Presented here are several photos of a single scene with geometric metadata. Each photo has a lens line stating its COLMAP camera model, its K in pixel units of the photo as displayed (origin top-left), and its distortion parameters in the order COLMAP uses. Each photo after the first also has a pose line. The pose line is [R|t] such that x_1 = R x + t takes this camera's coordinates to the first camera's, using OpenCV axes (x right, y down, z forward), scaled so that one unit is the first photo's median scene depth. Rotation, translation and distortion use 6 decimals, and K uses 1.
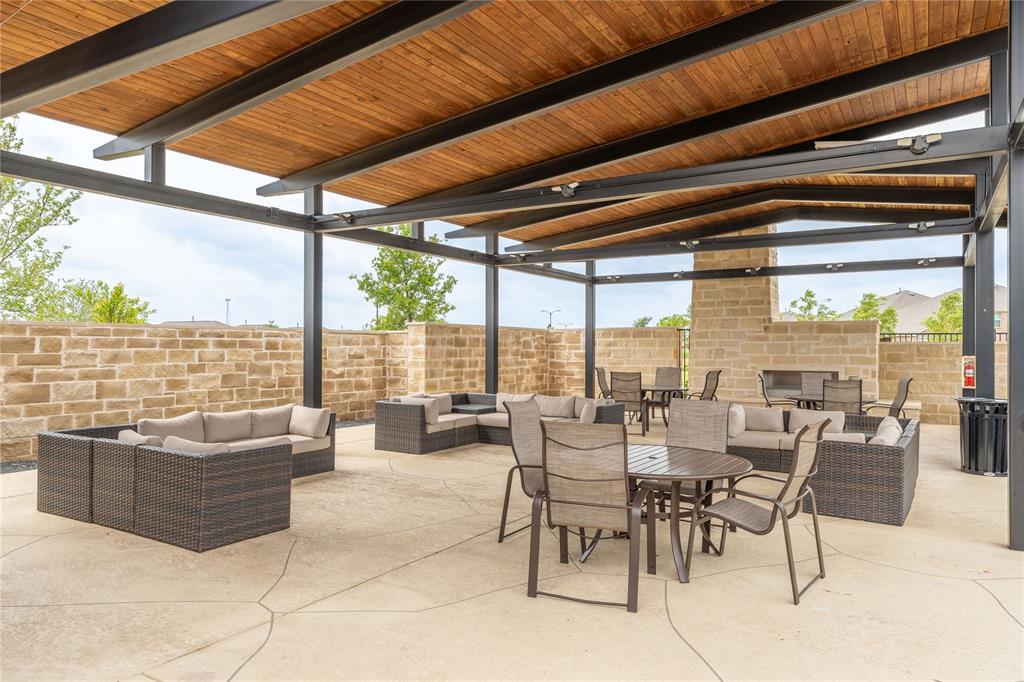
lens RADIAL K [[688.2, 0, 514.0], [0, 688.2, 341.6], [0, 0, 1]] dist [0.000426, -0.000667]
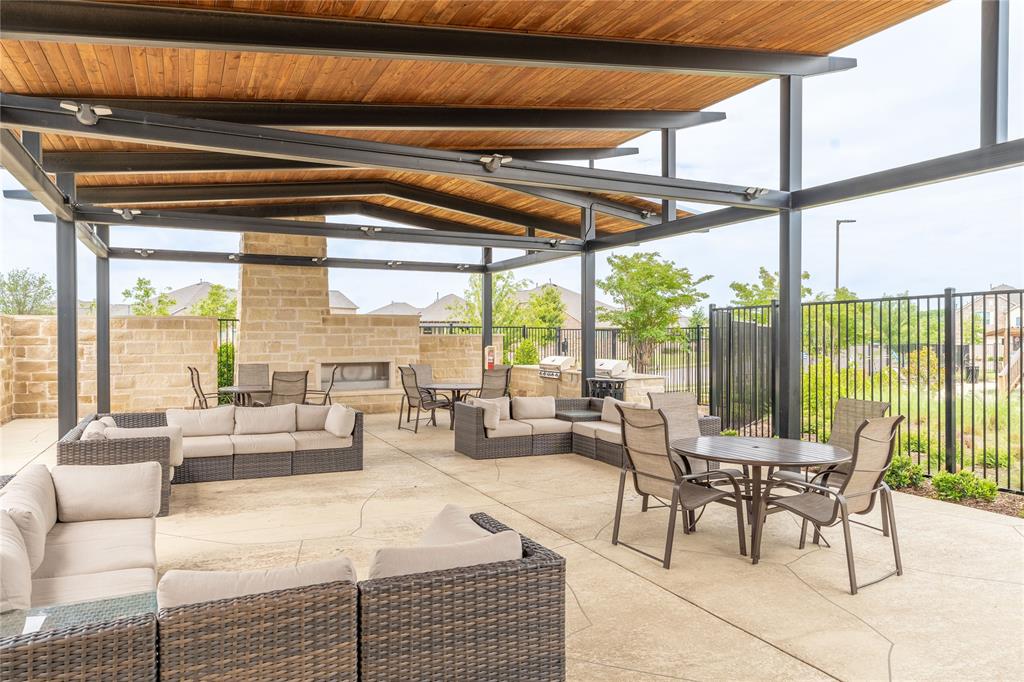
lens RADIAL K [[688.2, 0, 511.5], [0, 688.2, 341.4], [0, 0, 1]] dist [0.000426, -0.000667]
pose [[0.548404, -0.010040, 0.836153, -0.306877], [-0.003544, 0.999891, 0.014331, -0.004392], [-0.836206, -0.010822, 0.548309, 0.242437]]
